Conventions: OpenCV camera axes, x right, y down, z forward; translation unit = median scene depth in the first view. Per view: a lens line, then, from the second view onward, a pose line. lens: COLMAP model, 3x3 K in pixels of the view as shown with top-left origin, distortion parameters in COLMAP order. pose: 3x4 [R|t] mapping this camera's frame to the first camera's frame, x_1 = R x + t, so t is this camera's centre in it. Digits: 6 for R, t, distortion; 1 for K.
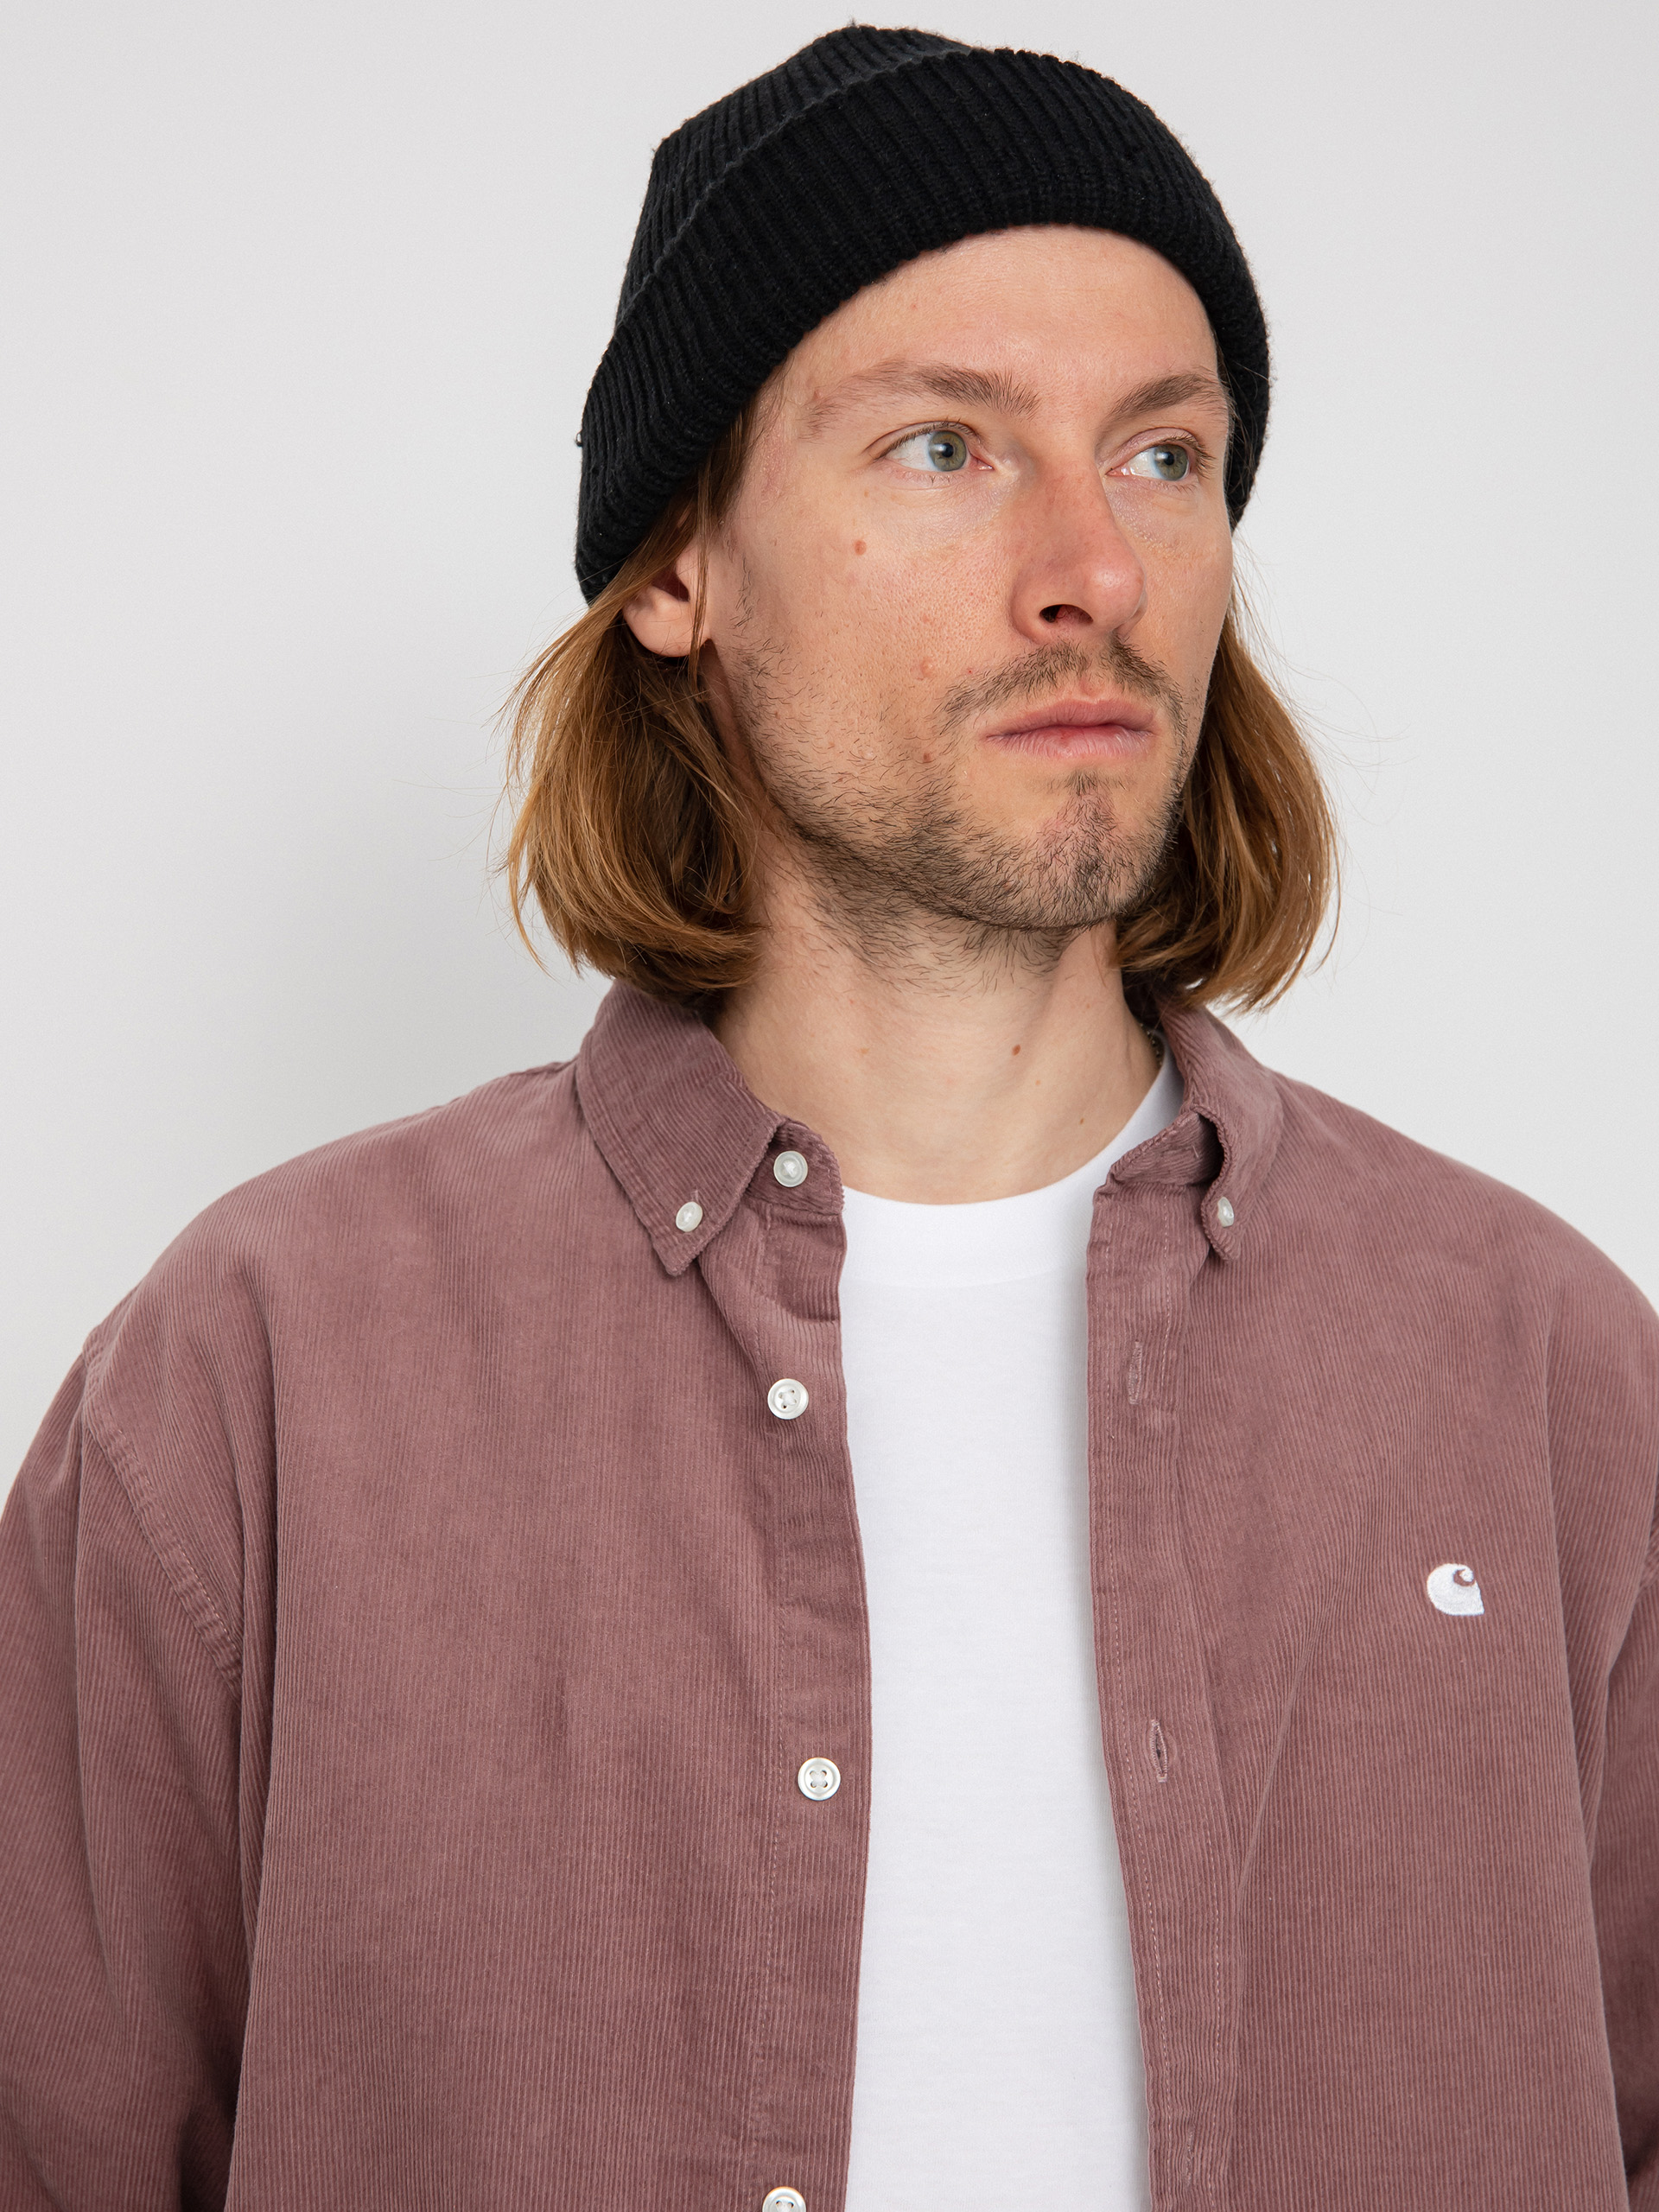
lens RADIAL K [[3872.7, 0, 829.5], [0, 3872.7, 1106.0], [0, 0, 1]] dist [-0.052780, 1.087738]
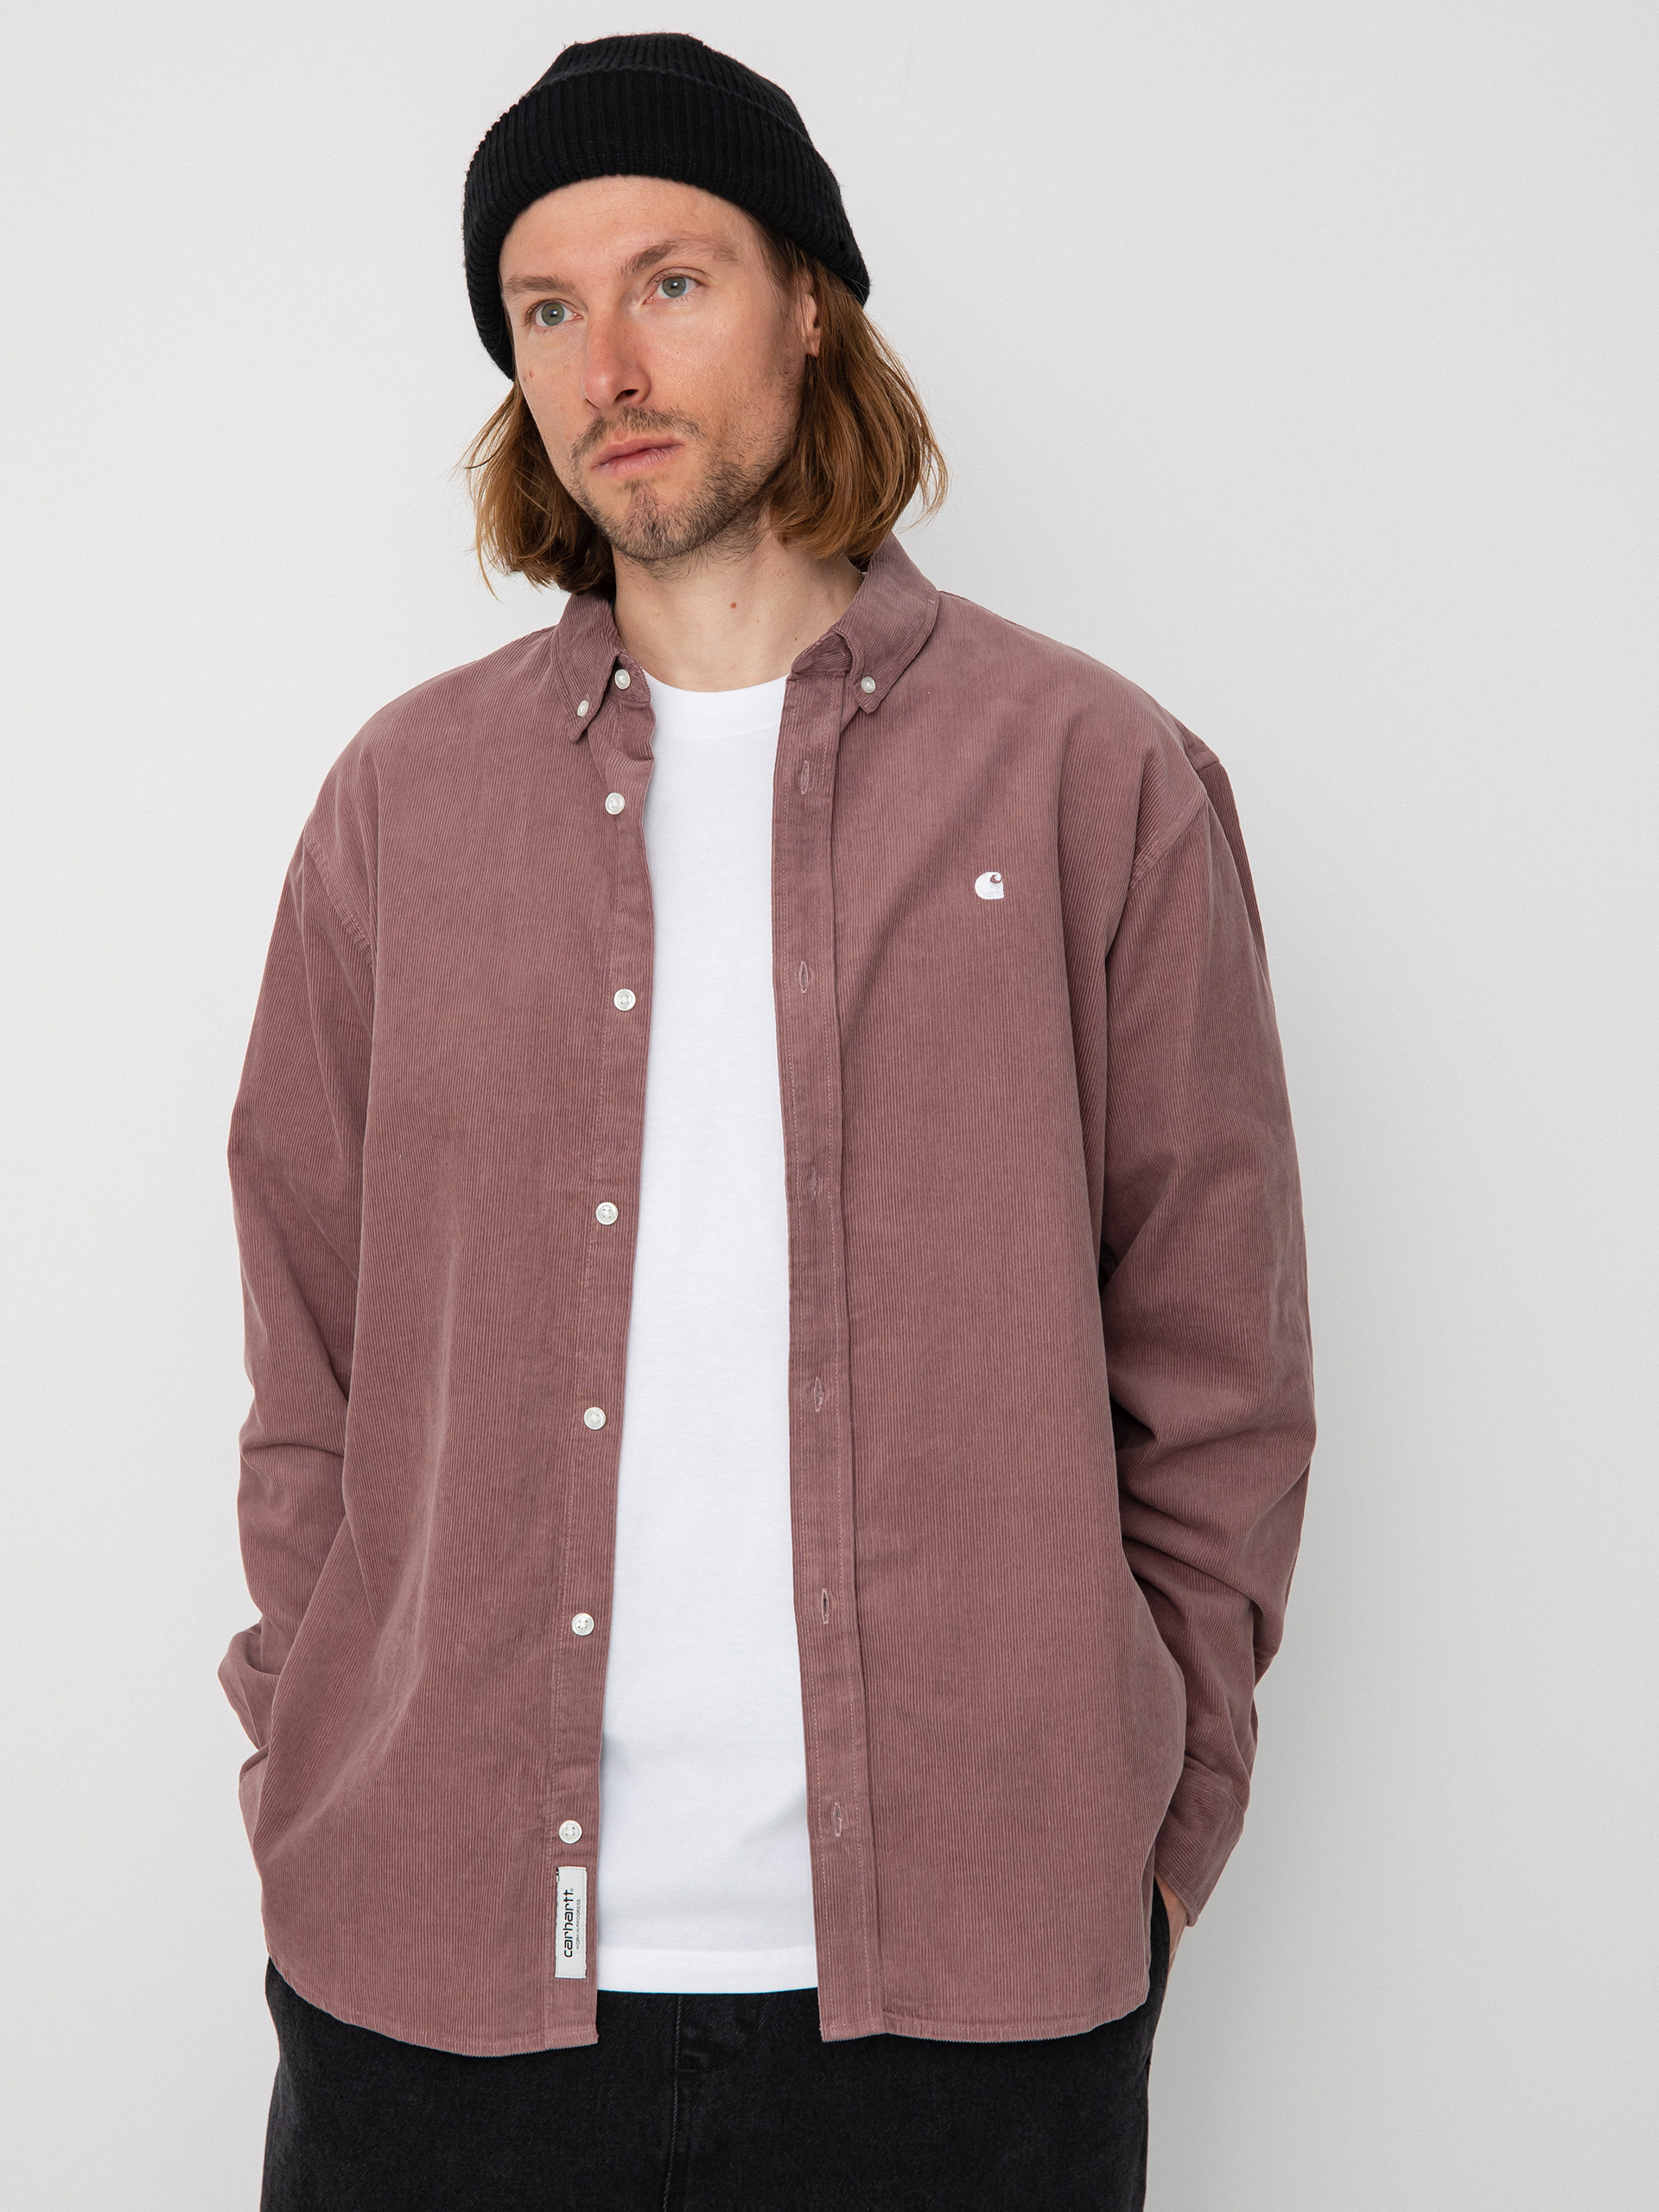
lens RADIAL K [[3836.5, 0, 829.5], [0, 3836.5, 1106.0], [0, 0, 1]] dist [-0.028476, 0.053307]
pose [[0.958810, -0.040829, -0.281098, 0.598126], [0.079802, 0.988477, 0.128626, -0.010208], [0.272607, -0.145760, 0.951020, -0.752972]]
